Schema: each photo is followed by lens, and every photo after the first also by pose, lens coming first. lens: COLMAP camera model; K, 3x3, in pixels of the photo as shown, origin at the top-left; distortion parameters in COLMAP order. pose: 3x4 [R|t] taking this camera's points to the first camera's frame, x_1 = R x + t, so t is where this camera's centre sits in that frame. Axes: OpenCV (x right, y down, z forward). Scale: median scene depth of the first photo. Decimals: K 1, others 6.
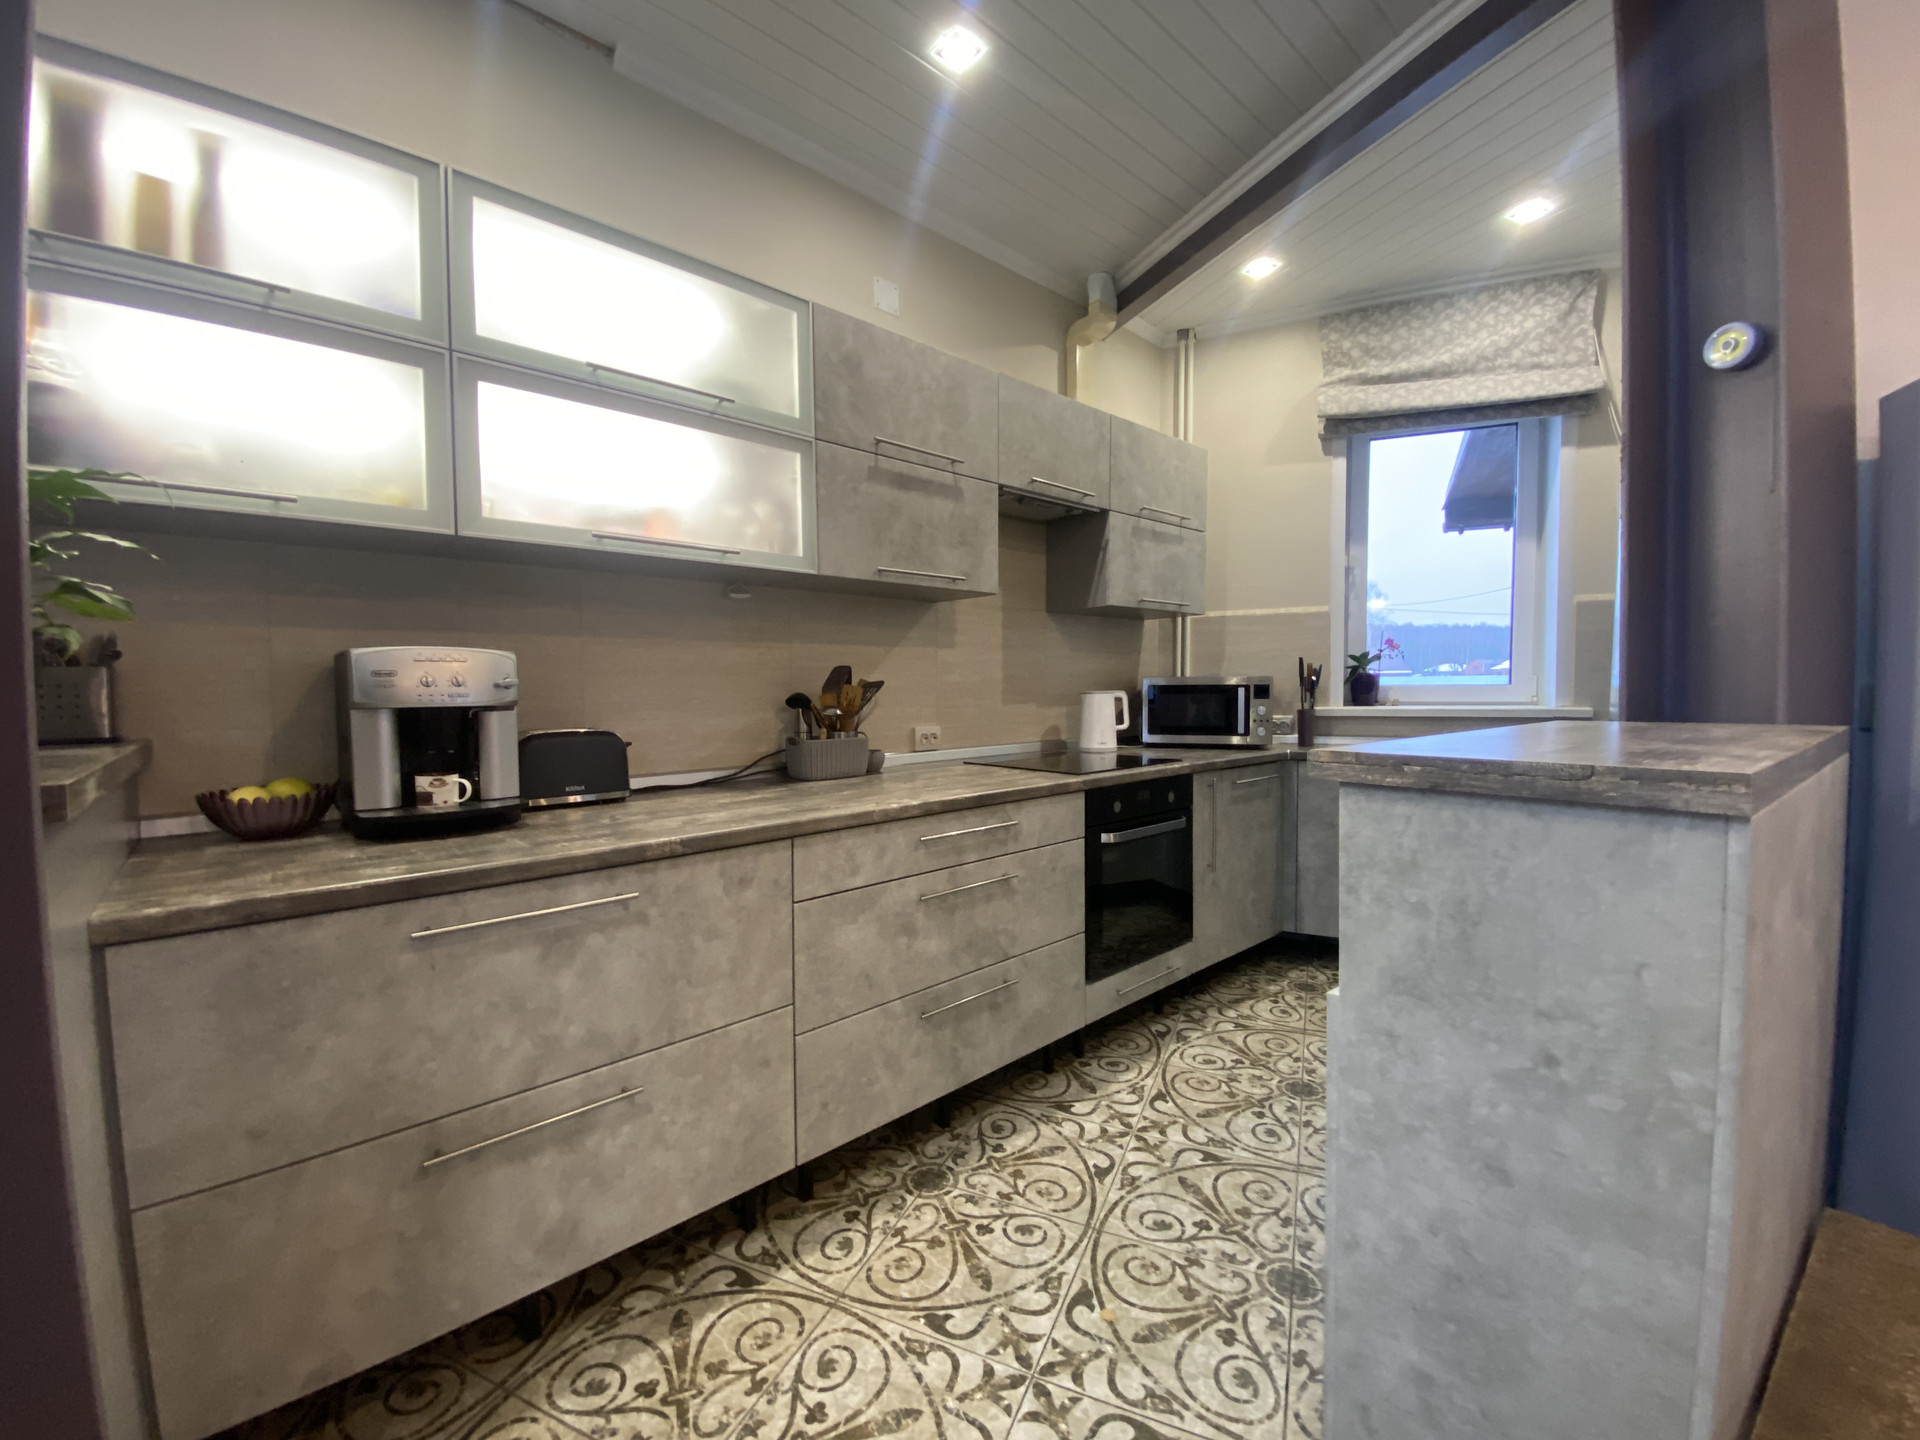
lens RADIAL K [[764.1, 0, 963.2], [0, 764.1, 719.5], [0, 0, 1]] dist [0.000634, -0.011504]
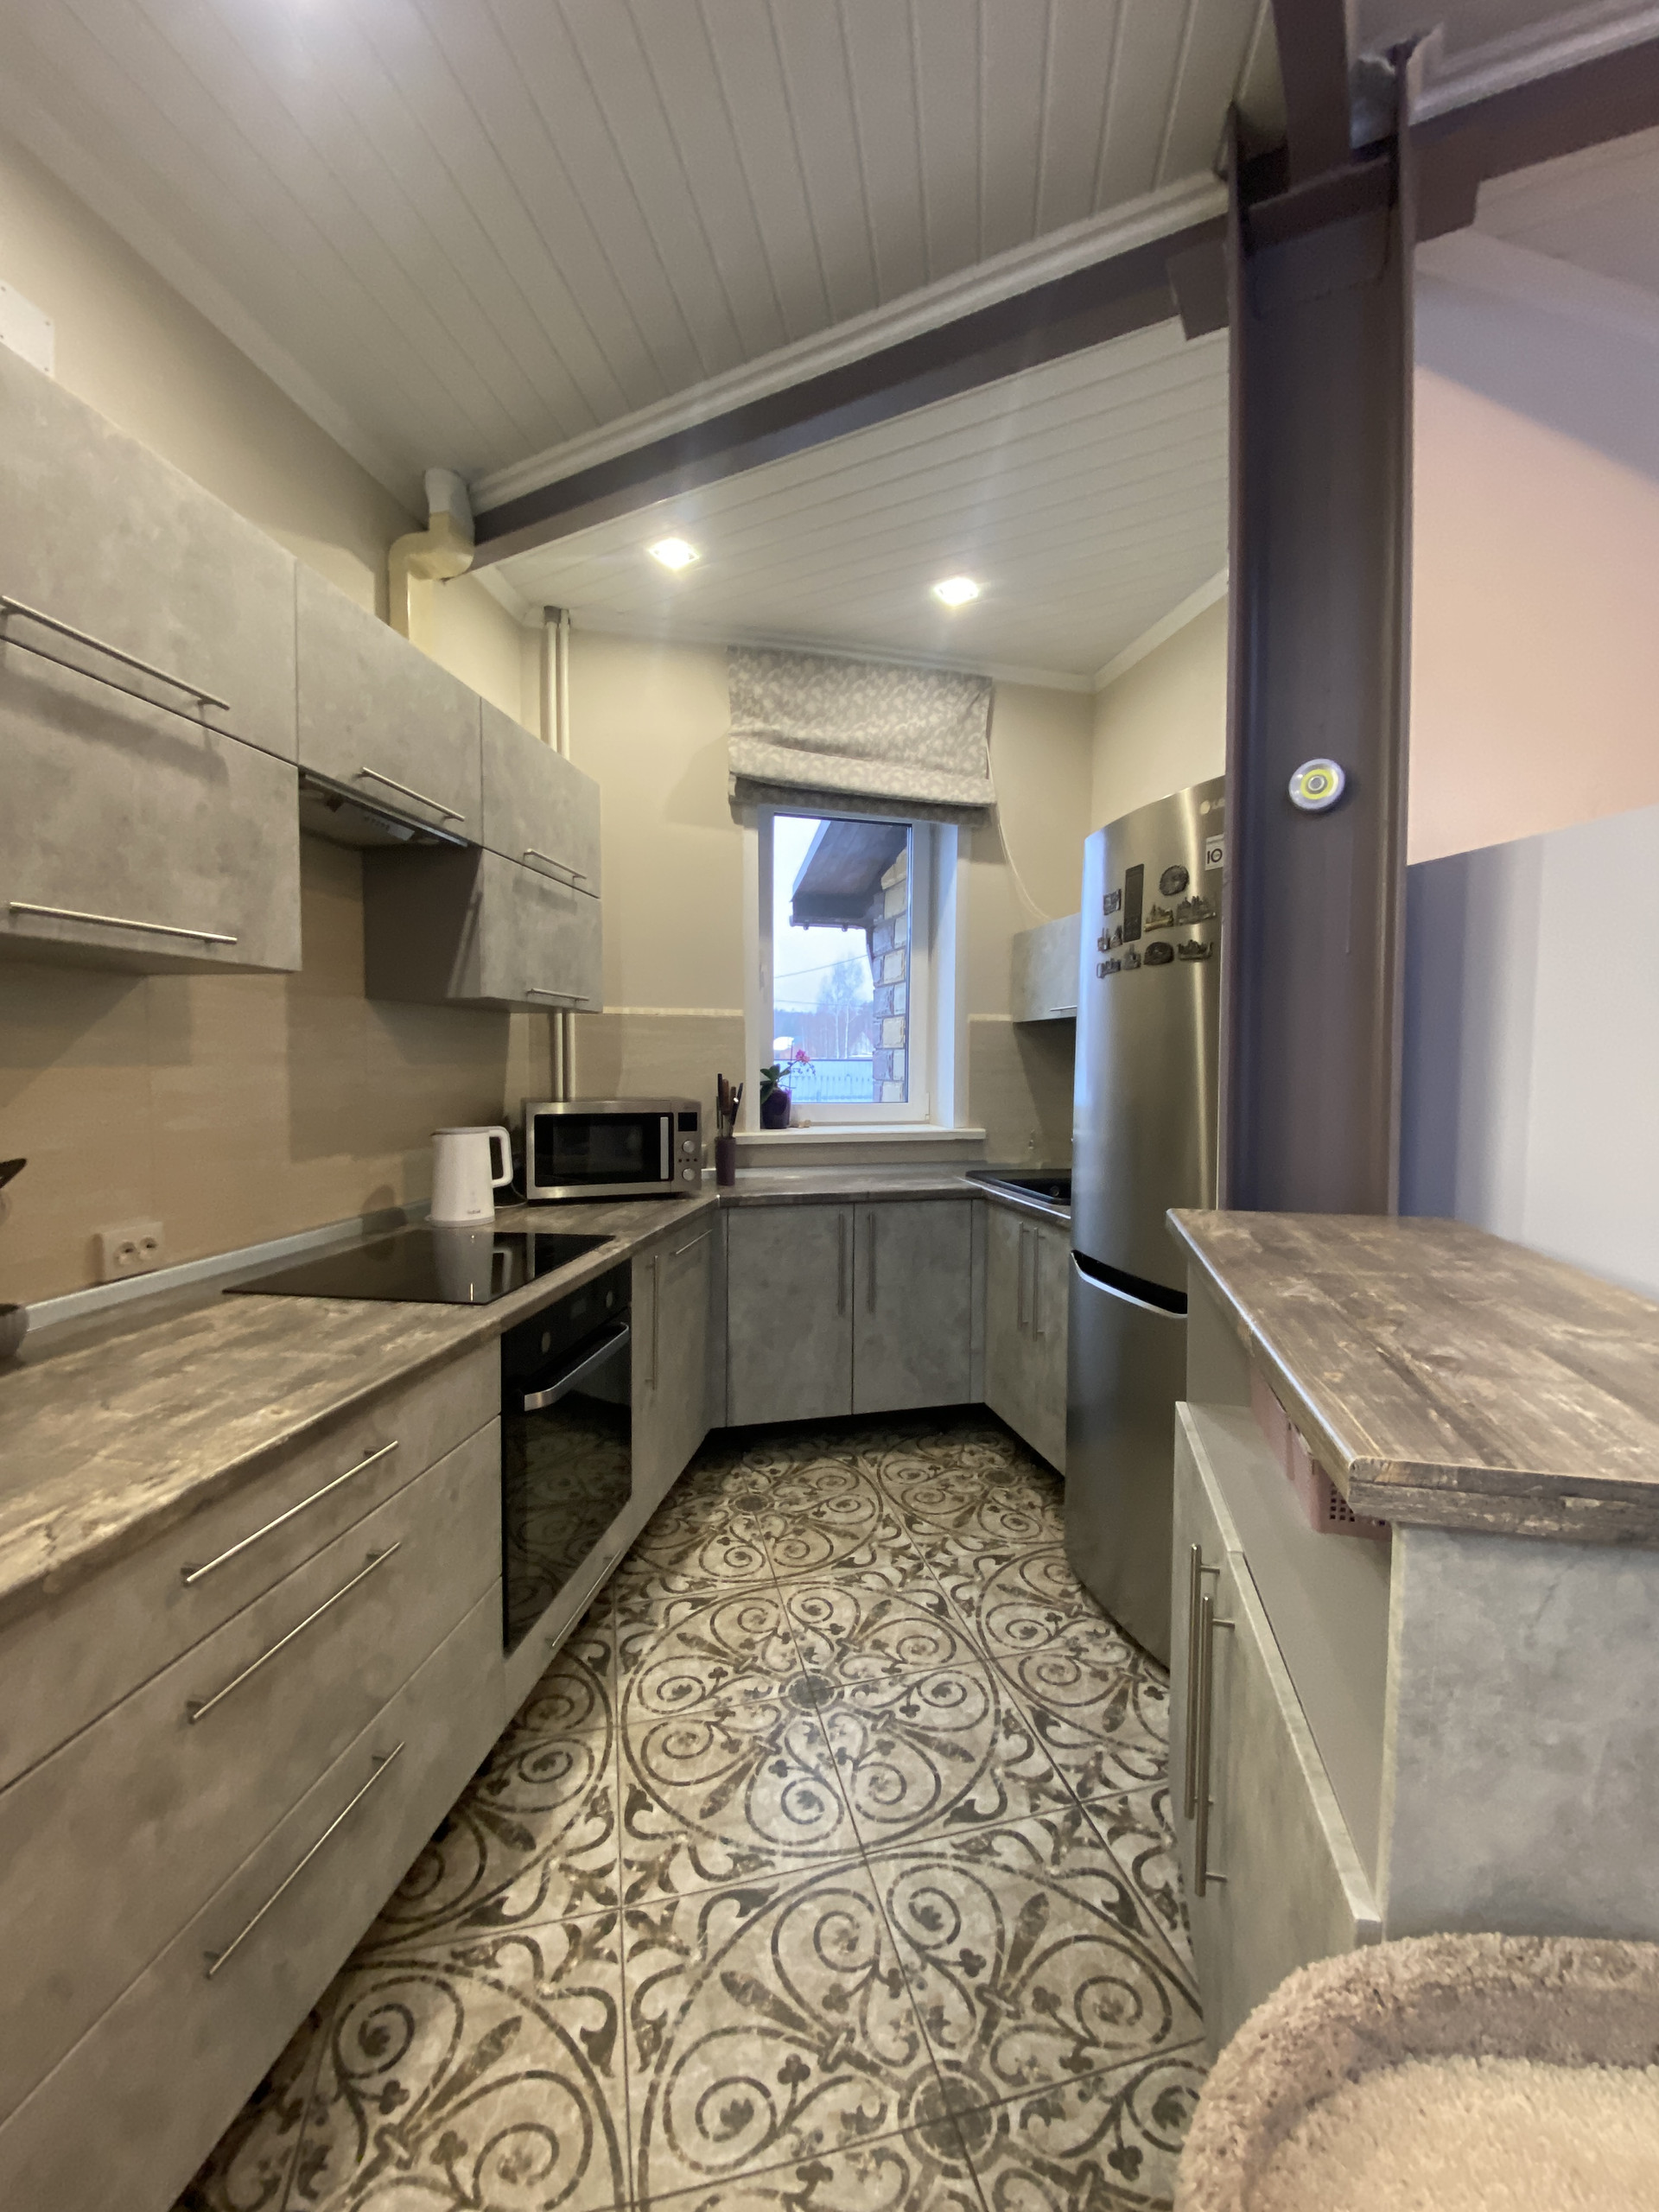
lens RADIAL K [[880.3, 0, 819.5], [0, 880.3, 1105.7], [0, 0, 1]] dist [0.000634, -0.011504]
pose [[0.782538, -0.018923, 0.622316, -0.058367], [0.016619, 0.999817, 0.009504, -0.077456], [-0.622382, 0.002905, 0.782709, 0.316008]]
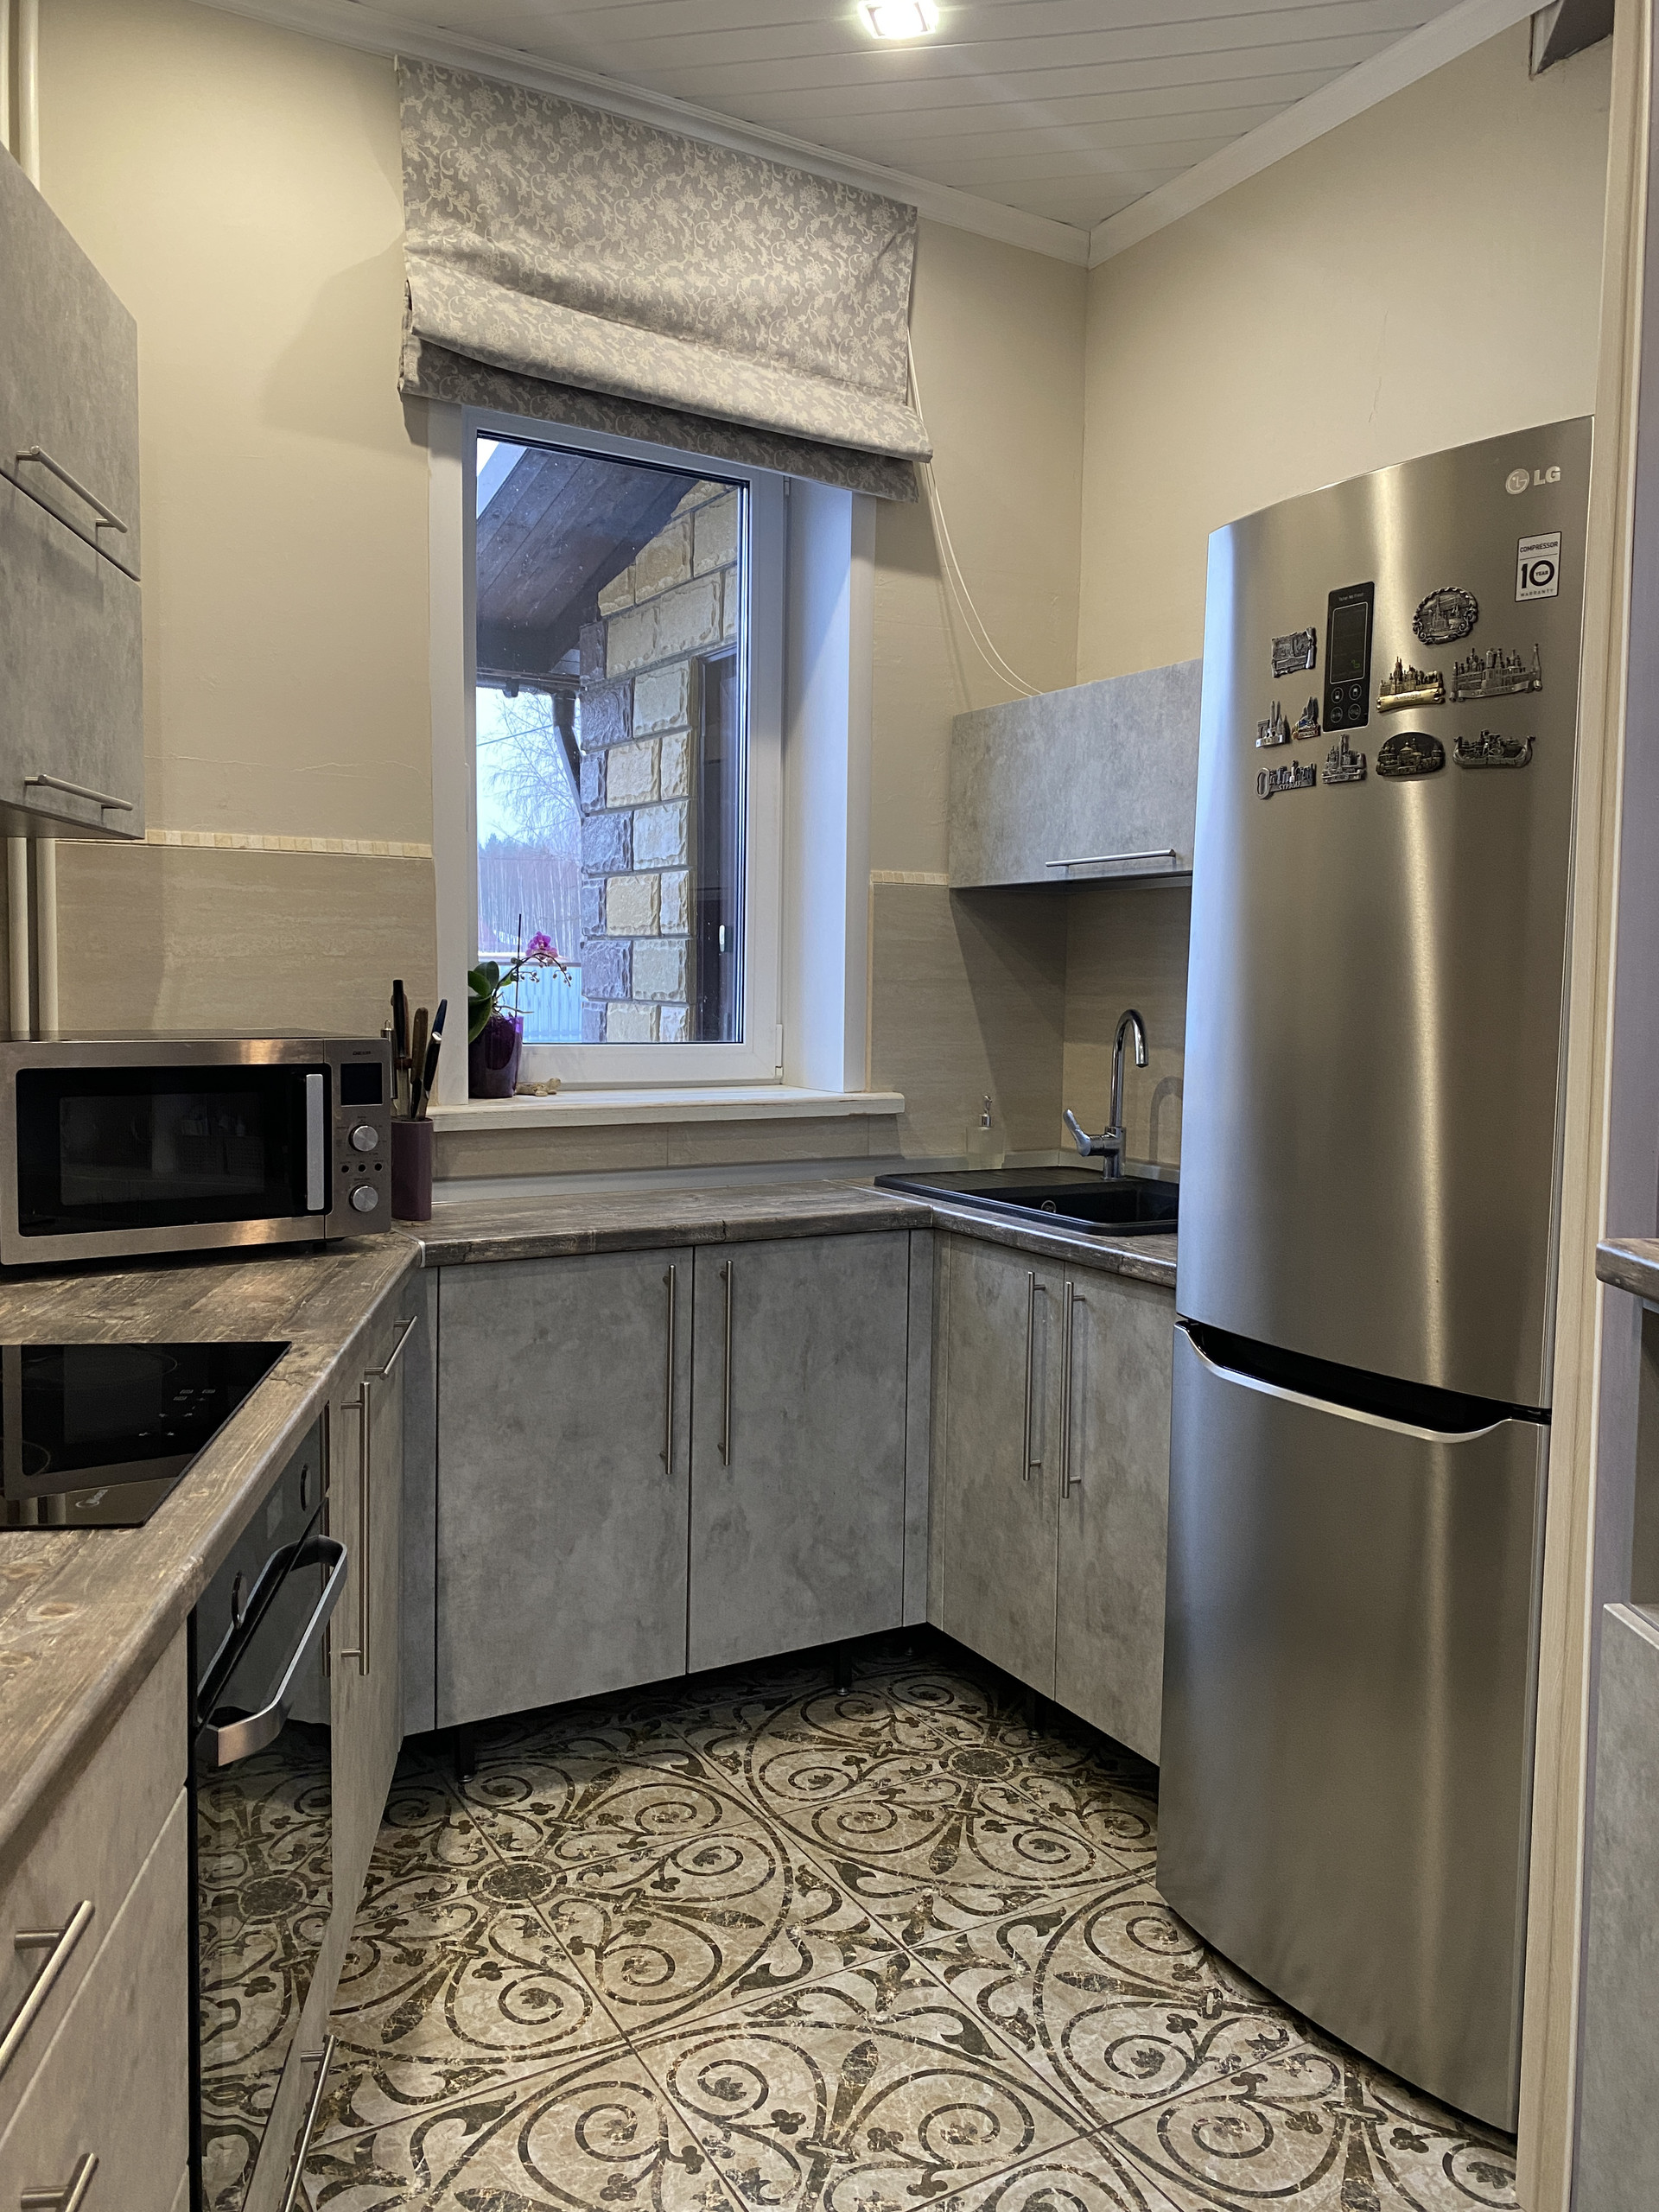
lens RADIAL K [[1683.6, 0, 837.4], [0, 1683.6, 1095.4], [0, 0, 1]] dist [-0.032693, 0.033437]
pose [[0.575932, -0.042372, 0.816399, -0.136020], [0.016127, 0.999050, 0.040474, -0.077126], [-0.817338, -0.010144, 0.576069, 0.508974]]
